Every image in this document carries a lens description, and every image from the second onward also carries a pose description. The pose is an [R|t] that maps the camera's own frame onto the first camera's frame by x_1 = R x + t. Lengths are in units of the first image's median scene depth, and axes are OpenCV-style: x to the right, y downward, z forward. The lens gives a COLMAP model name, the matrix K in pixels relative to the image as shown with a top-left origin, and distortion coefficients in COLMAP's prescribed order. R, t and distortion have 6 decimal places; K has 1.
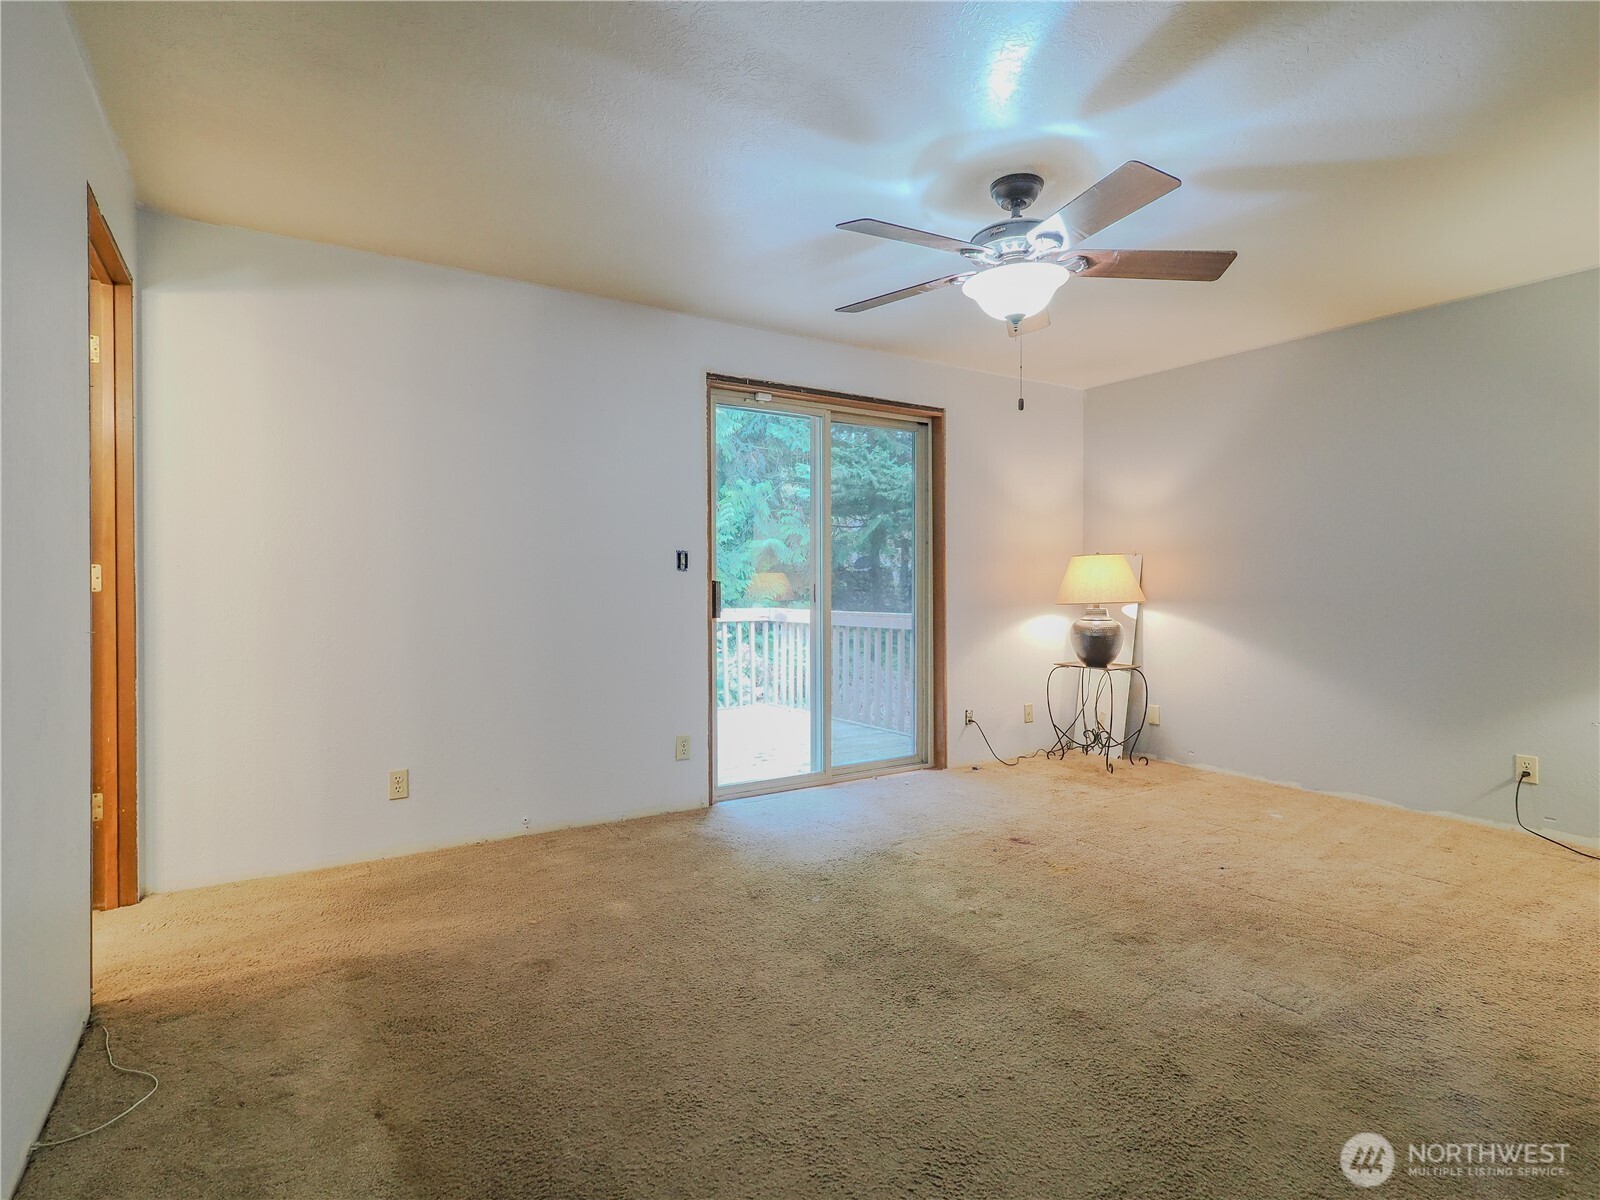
lens RADIAL K [[815.5, 0, 800.0], [0, 815.5, 600.0], [0, 0, 1]] dist [0.001117, 0.000181]
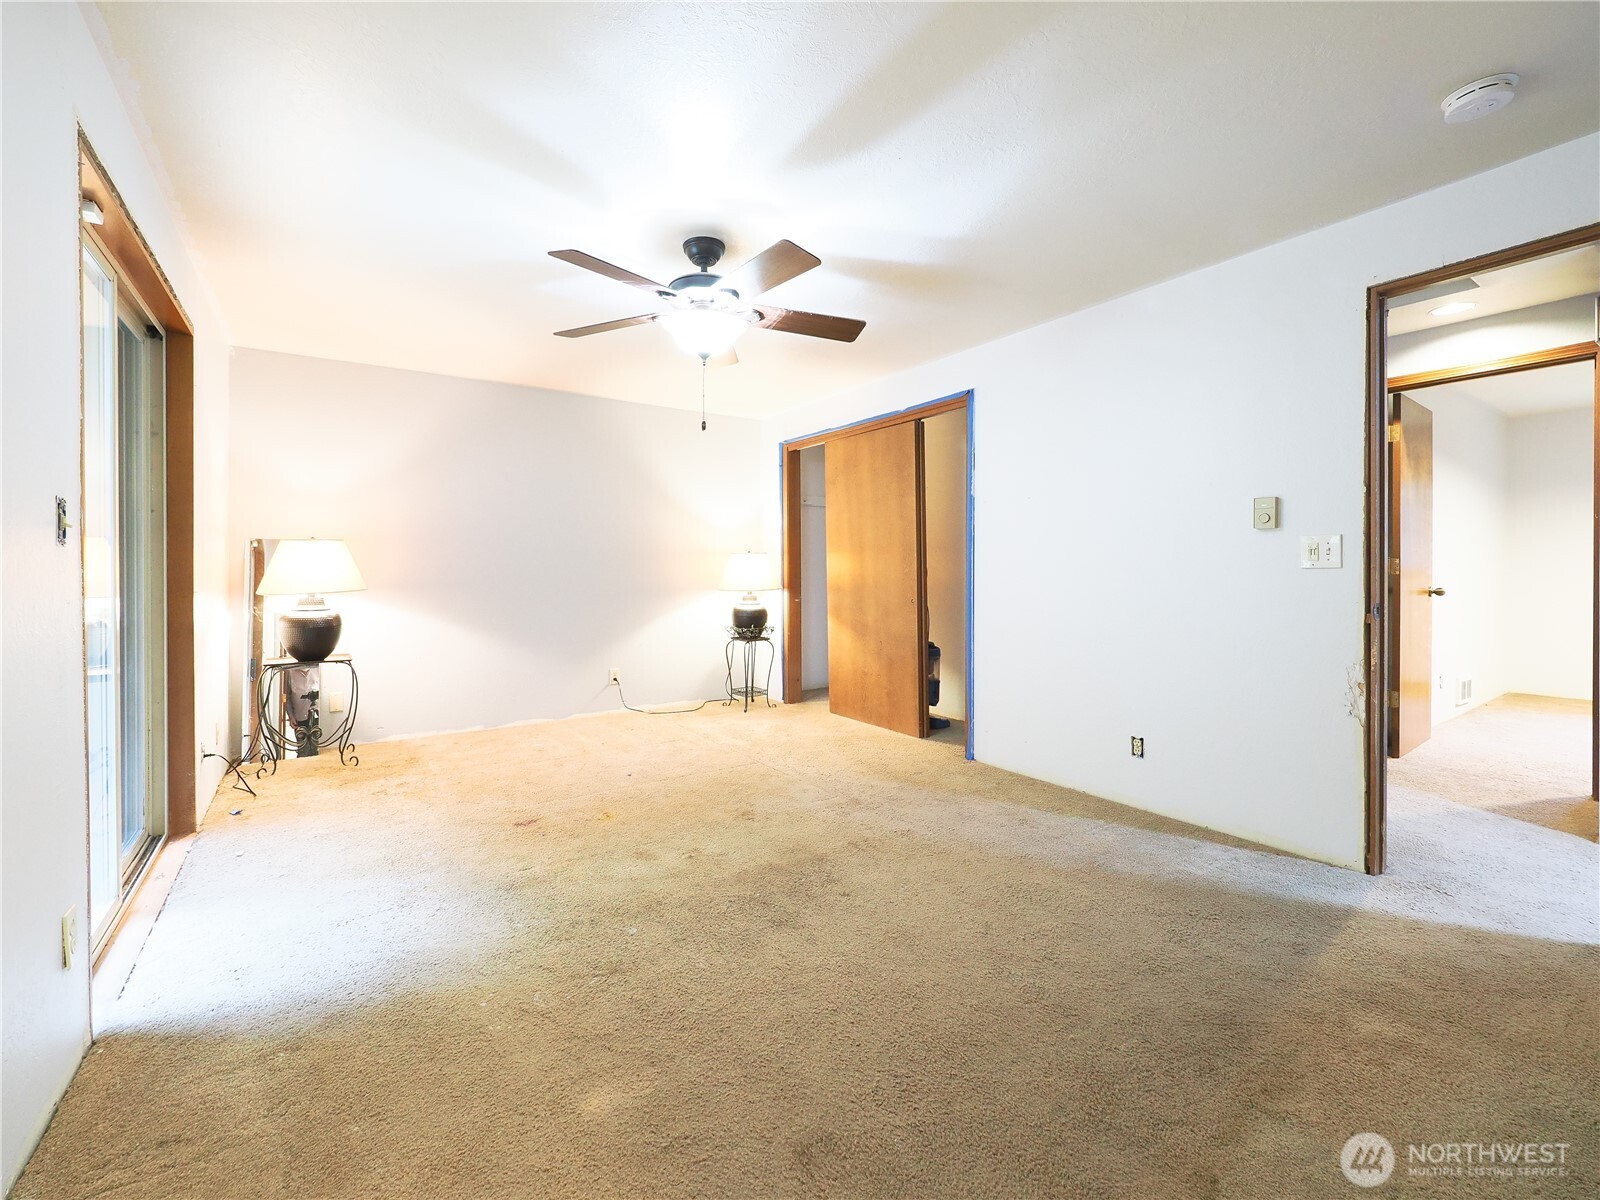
lens RADIAL K [[649.1, 0, 800.2], [0, 649.1, 578.0], [0, 0, 1]] dist [0.000462, -0.000058]
pose [[0.005959, -0.013094, 0.999897, -0.563648], [0.022304, 0.999667, 0.012958, -0.014773], [-0.999733, 0.022224, 0.006249, 0.673898]]
